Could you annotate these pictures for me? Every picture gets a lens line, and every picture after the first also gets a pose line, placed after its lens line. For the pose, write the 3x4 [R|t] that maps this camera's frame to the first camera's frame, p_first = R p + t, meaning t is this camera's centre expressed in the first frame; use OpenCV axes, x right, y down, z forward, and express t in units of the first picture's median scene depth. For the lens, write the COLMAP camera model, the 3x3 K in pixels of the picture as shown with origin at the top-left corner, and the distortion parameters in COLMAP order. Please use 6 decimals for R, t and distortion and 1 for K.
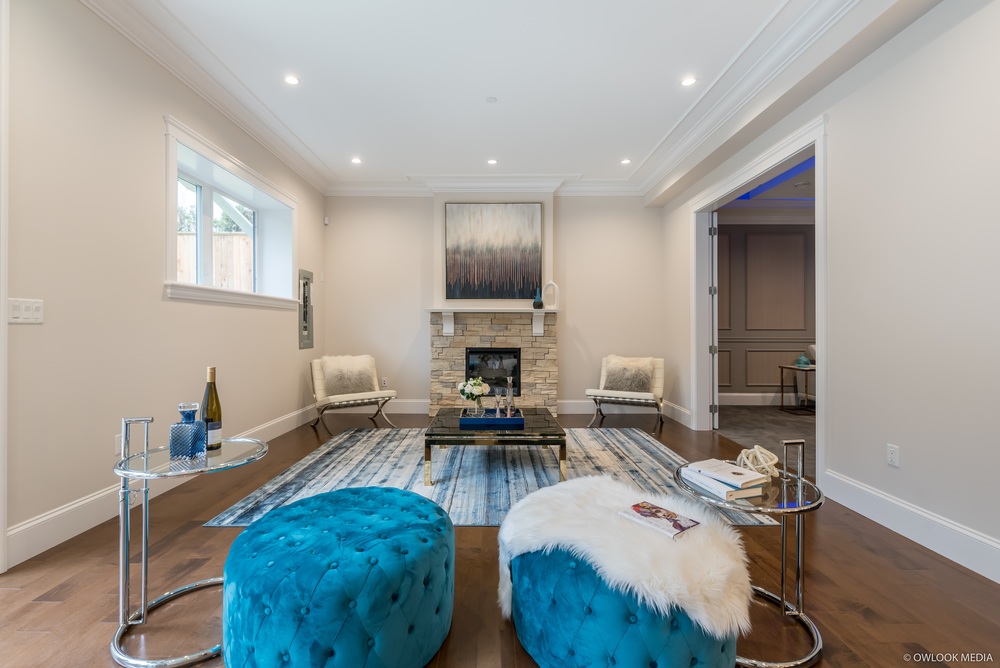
lens RADIAL K [[437.5, 0, 491.1], [0, 437.5, 328.9], [0, 0, 1]] dist [0.003730, -0.001840]
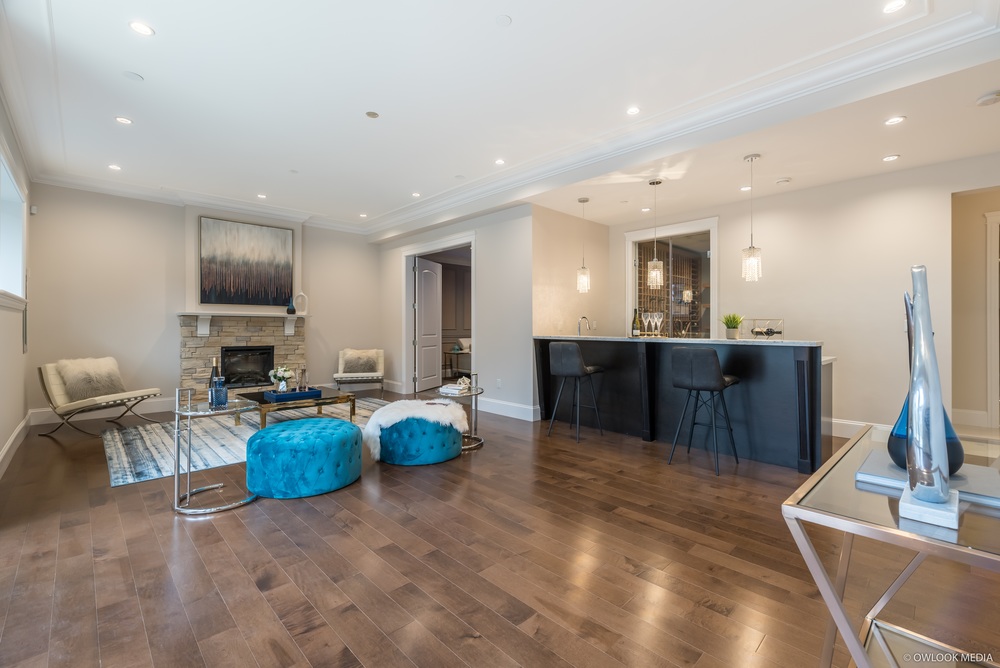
lens RADIAL K [[437.5, 0, 501.5], [0, 437.5, 328.2], [0, 0, 1]] dist [0.003730, -0.001840]
pose [[0.722208, -0.001891, 0.691673, -0.321282], [-0.001967, 0.999987, 0.004787, -0.012284], [-0.691673, -0.004817, 0.722195, -0.325465]]
